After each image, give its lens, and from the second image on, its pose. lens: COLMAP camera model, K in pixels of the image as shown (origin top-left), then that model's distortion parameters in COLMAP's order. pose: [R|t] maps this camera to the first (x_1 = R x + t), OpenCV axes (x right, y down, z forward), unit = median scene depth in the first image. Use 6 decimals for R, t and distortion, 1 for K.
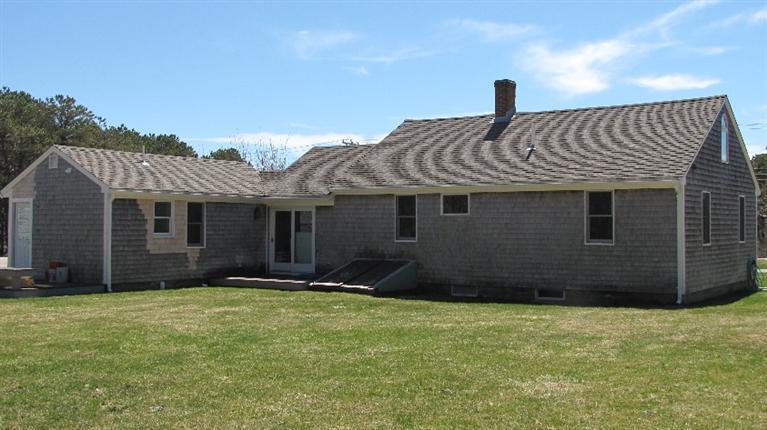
lens RADIAL K [[906.7, 0, 383.5], [0, 906.7, 215.0], [0, 0, 1]] dist [-0.036269, -0.020040]
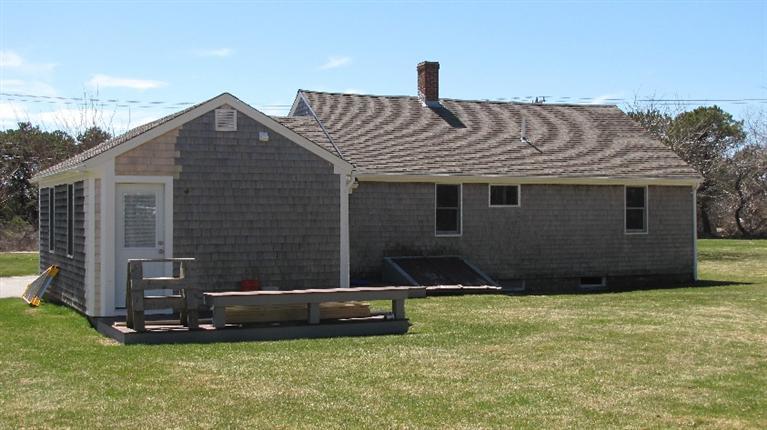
lens RADIAL K [[1065.7, 0, 383.5], [0, 1065.7, 215.0], [0, 0, 1]] dist [0.035415, 0.065032]
pose [[0.513217, -0.004776, 0.858245, -0.976768], [-0.006750, 0.999931, 0.009601, -0.001176], [-0.858232, -0.010720, 0.513150, 0.543218]]
